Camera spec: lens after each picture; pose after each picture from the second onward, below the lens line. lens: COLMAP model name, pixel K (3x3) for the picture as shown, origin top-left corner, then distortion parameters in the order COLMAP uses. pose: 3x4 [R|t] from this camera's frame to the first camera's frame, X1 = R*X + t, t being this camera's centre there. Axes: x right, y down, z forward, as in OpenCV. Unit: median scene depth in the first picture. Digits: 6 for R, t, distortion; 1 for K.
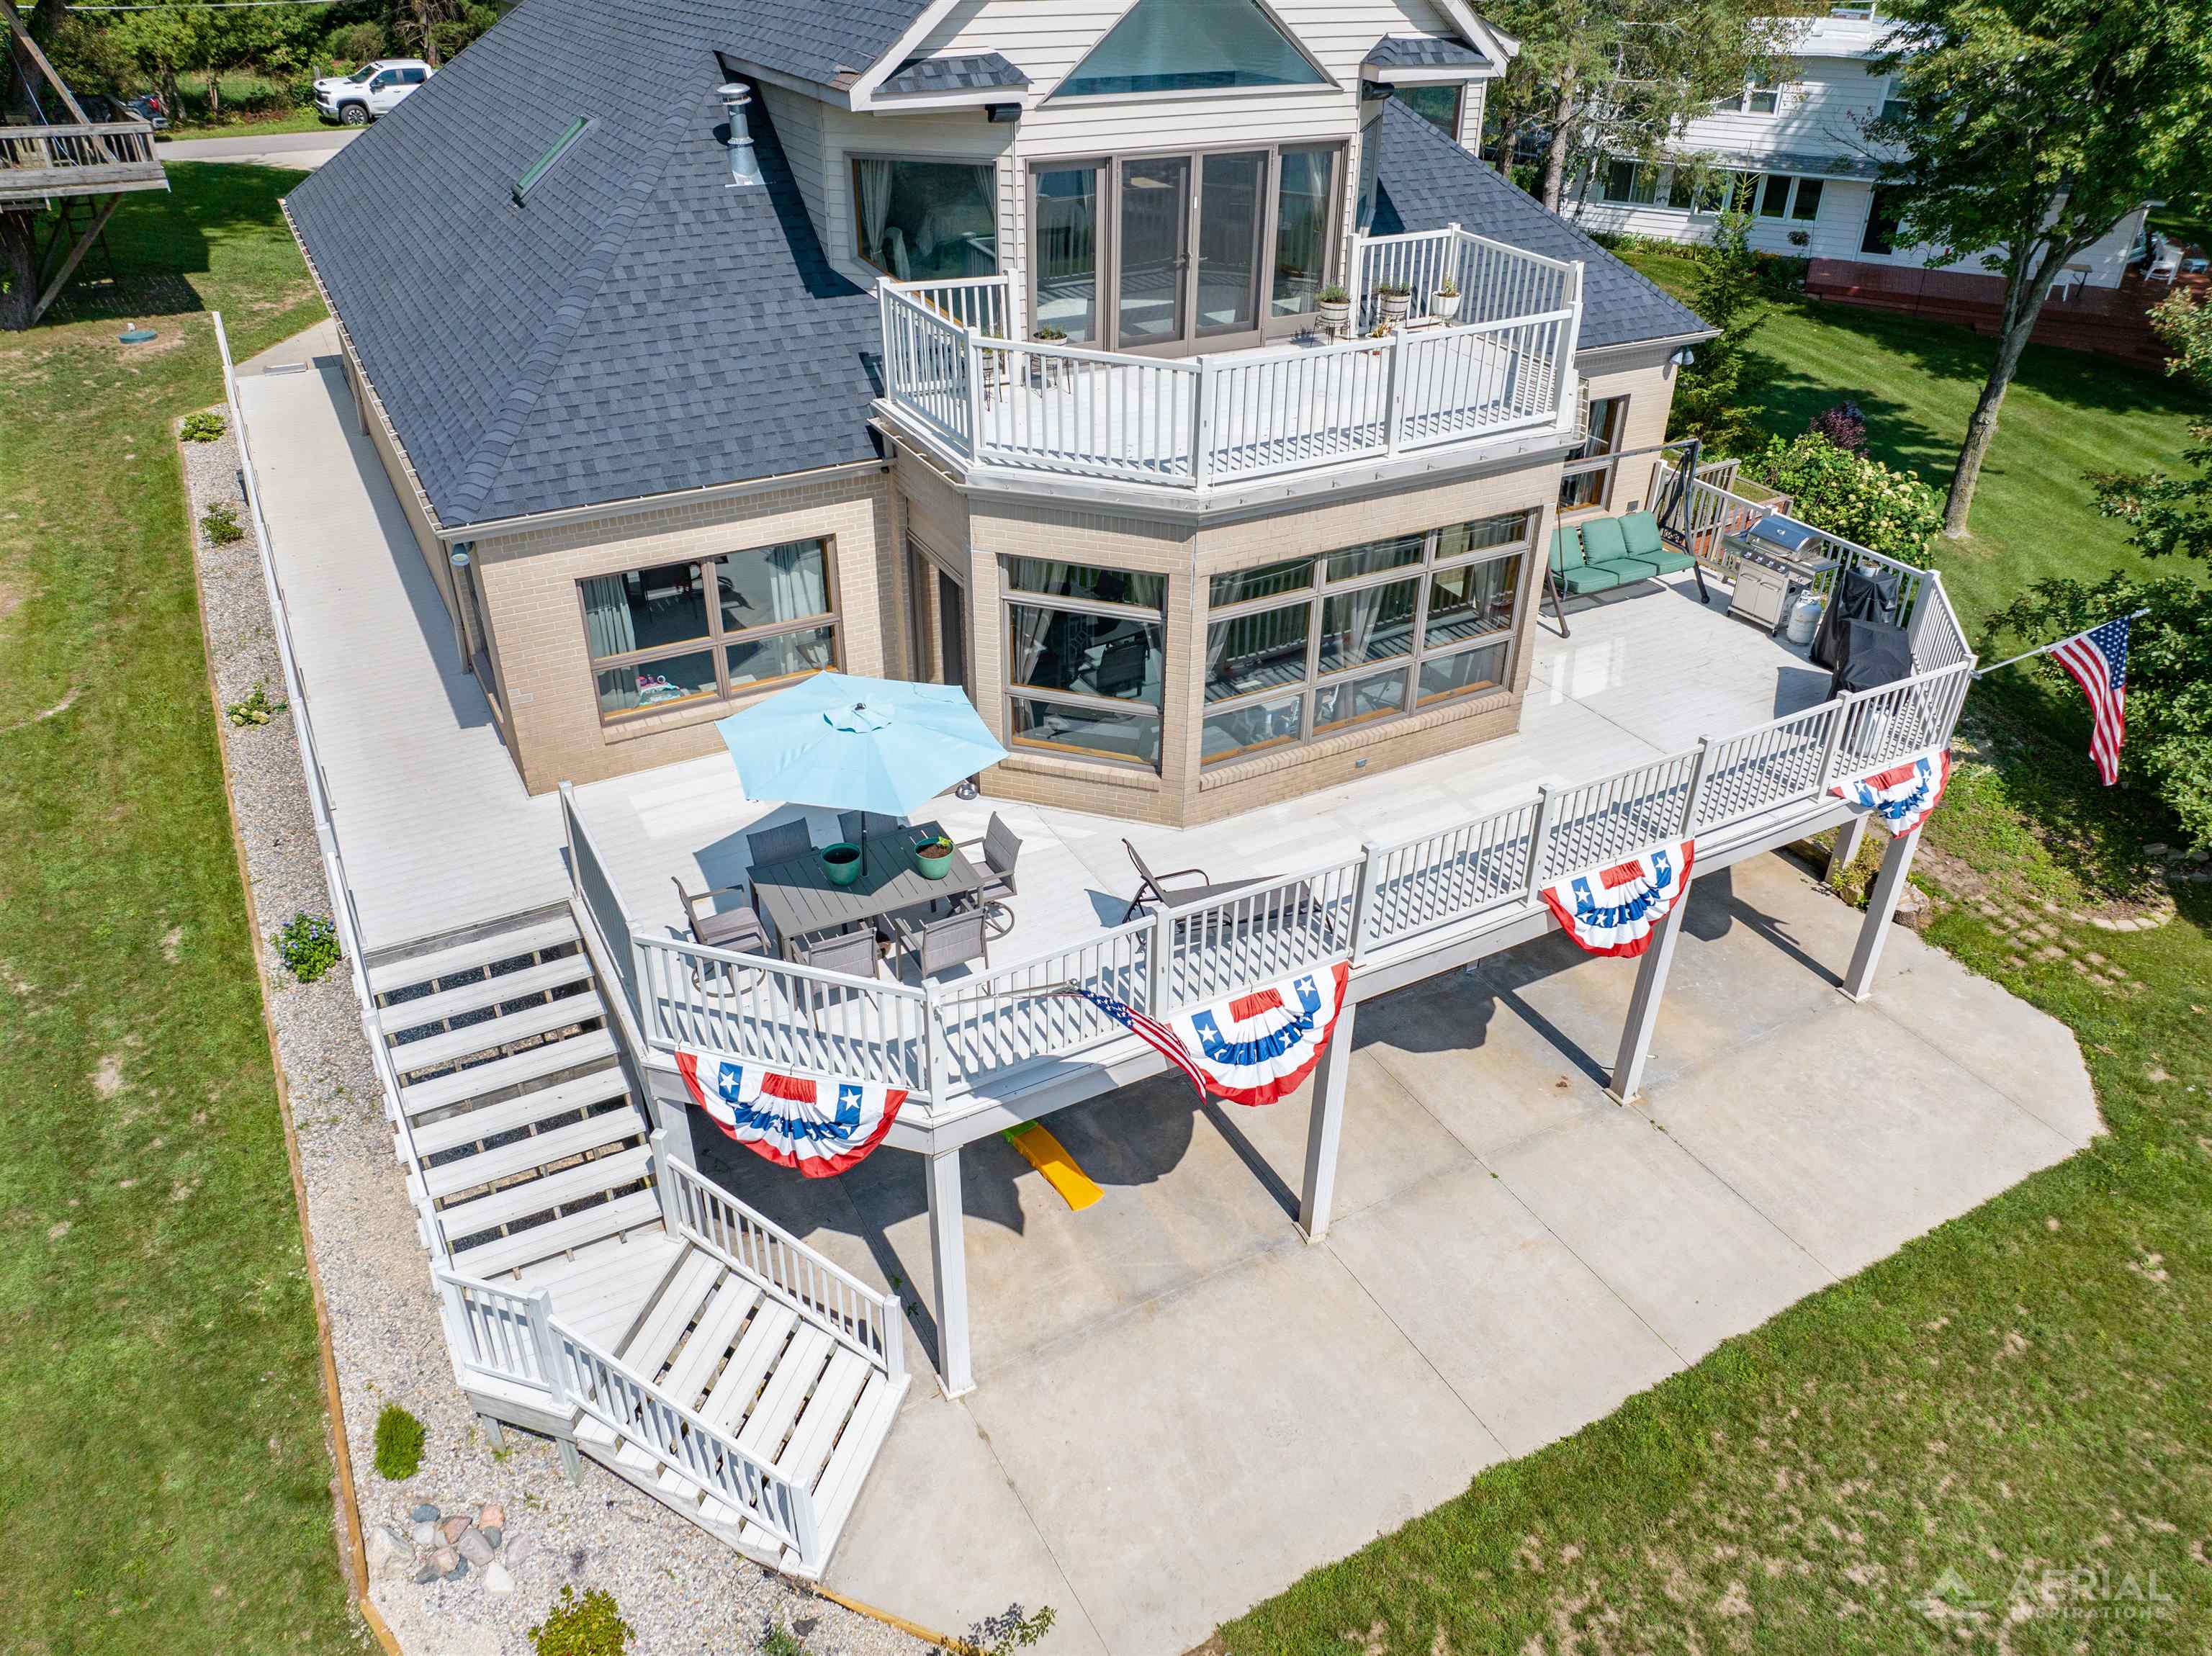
lens RADIAL K [[1545.2, 0, 1112.1], [0, 1545.2, 825.7], [0, 0, 1]] dist [-0.034786, 0.003544]
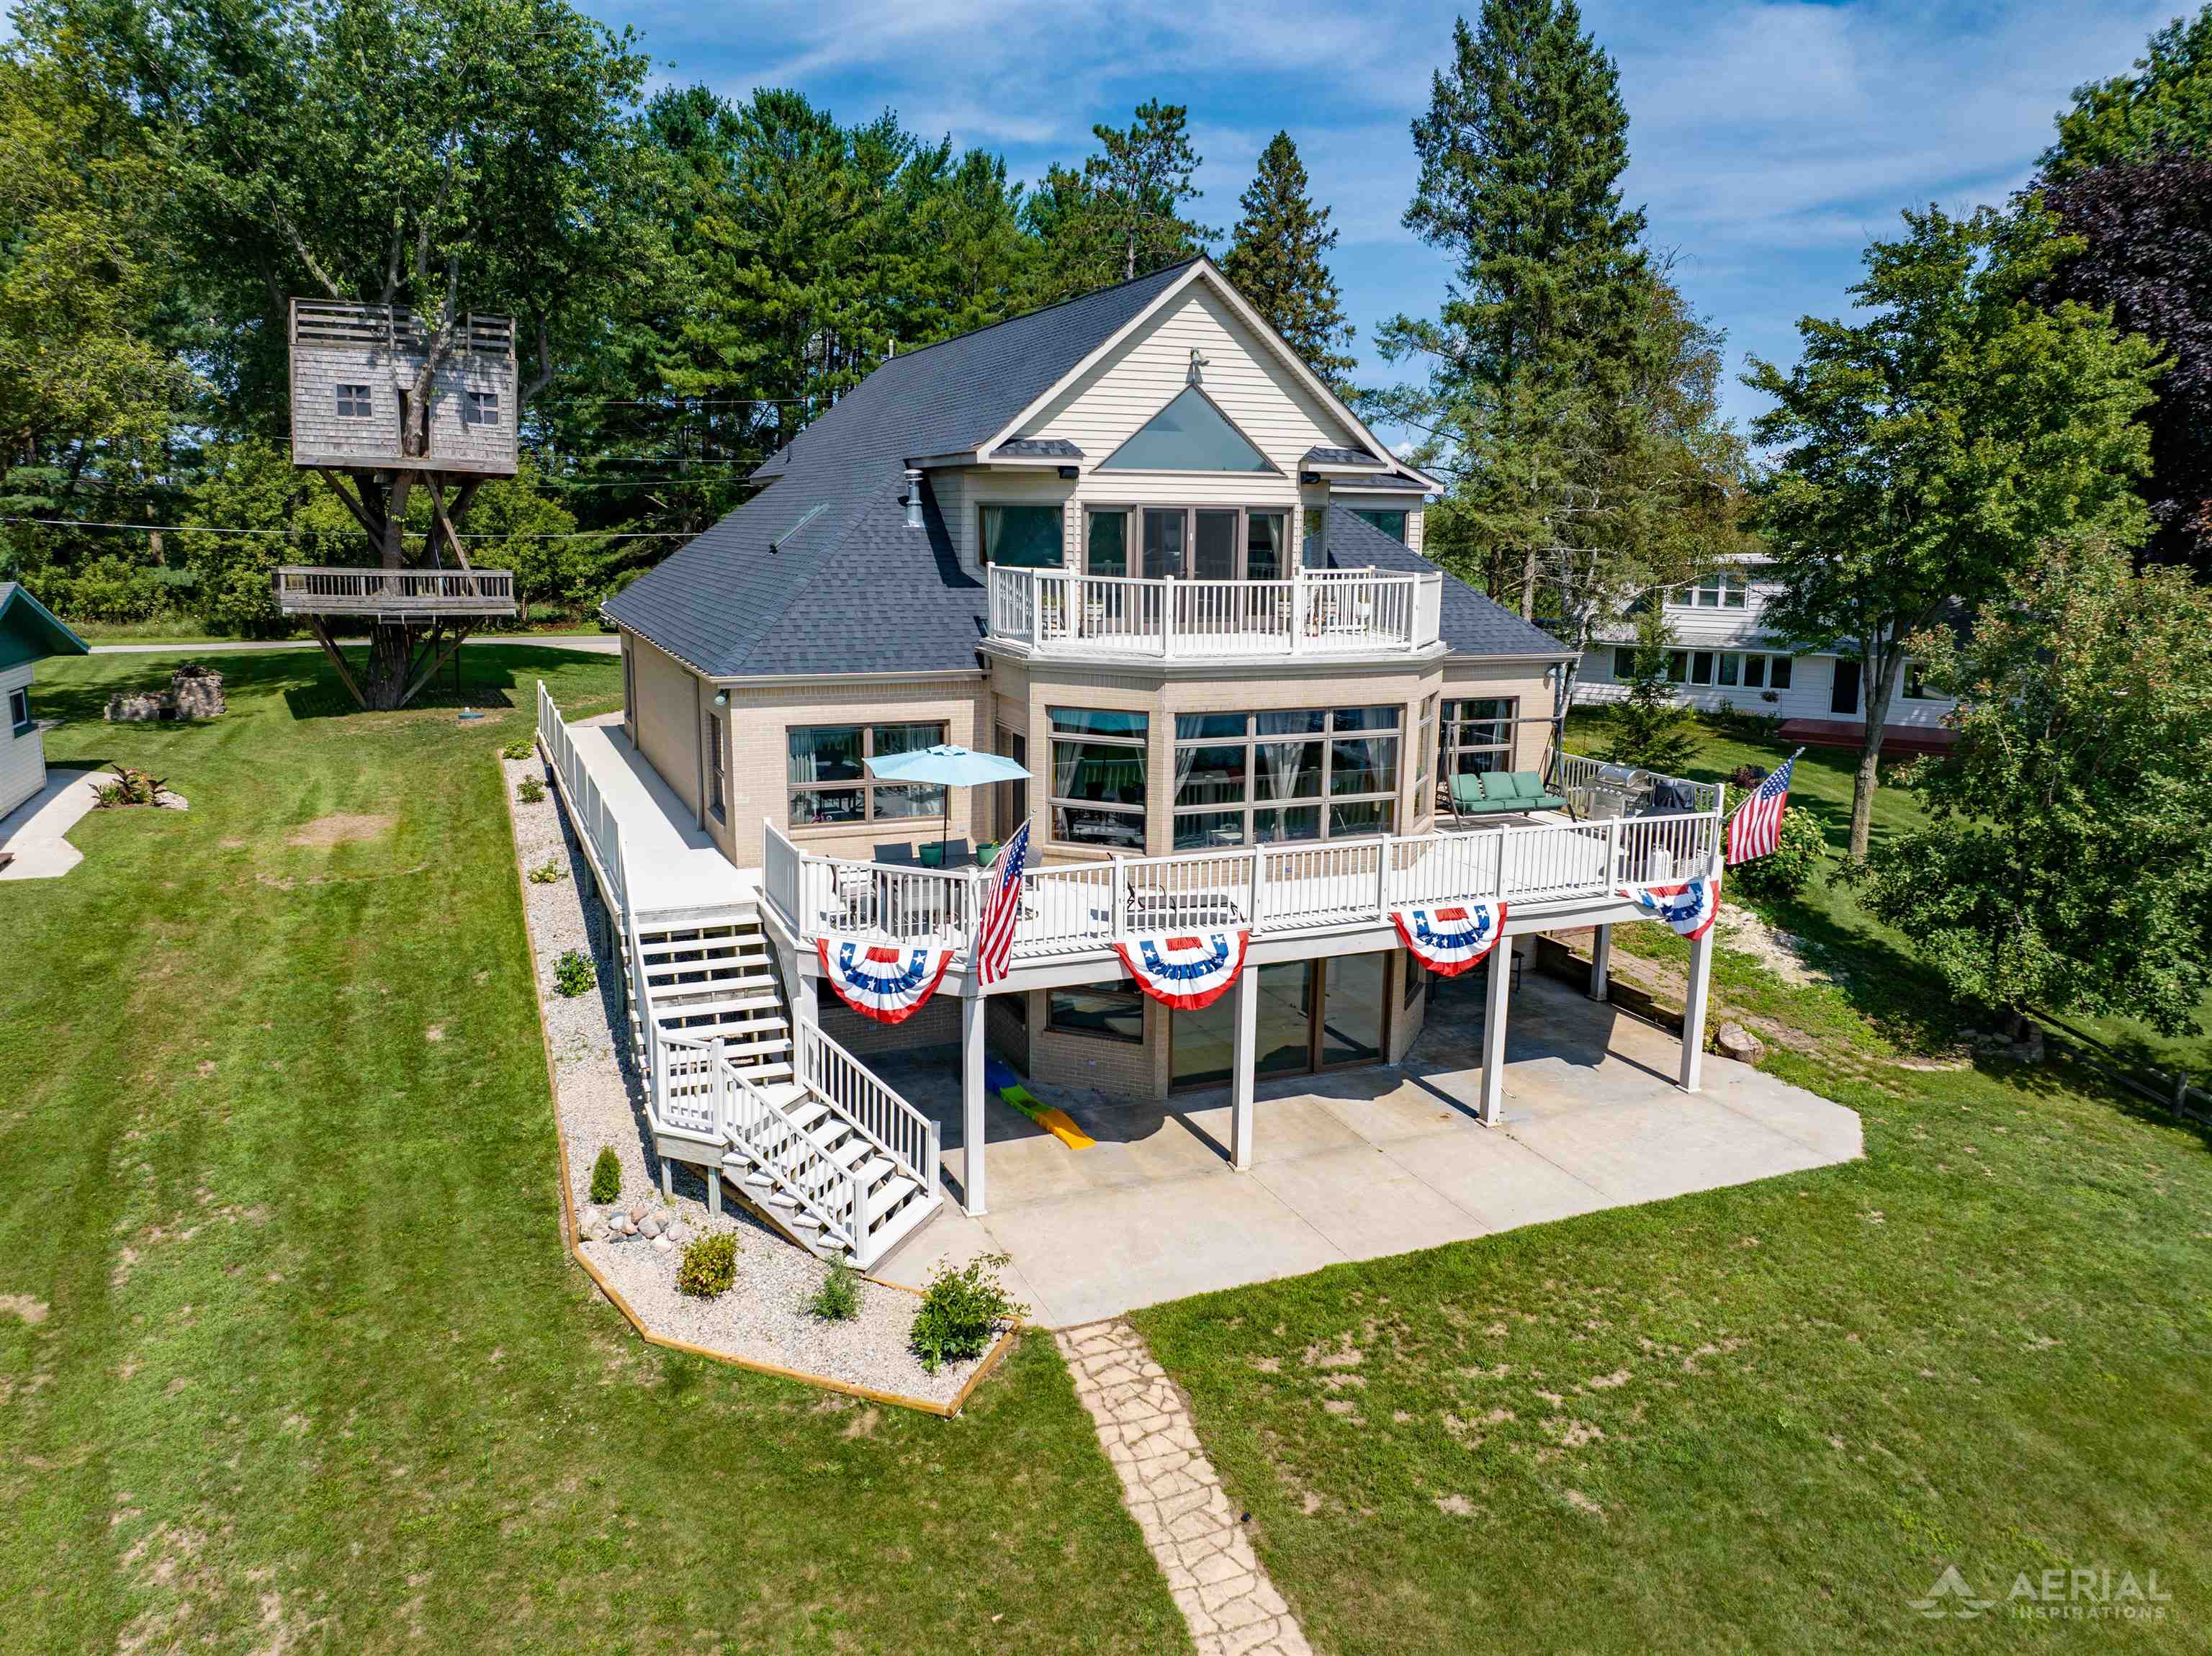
lens RADIAL K [[1545.2, 0, 1112.1], [0, 1545.2, 825.7], [0, 0, 1]] dist [-0.034786, 0.003544]
pose [[0.994756, 0.019807, -0.100336, 0.147911], [-0.053860, 0.935455, -0.349318, 0.465658], [0.086941, 0.352890, 0.931617, -0.416492]]
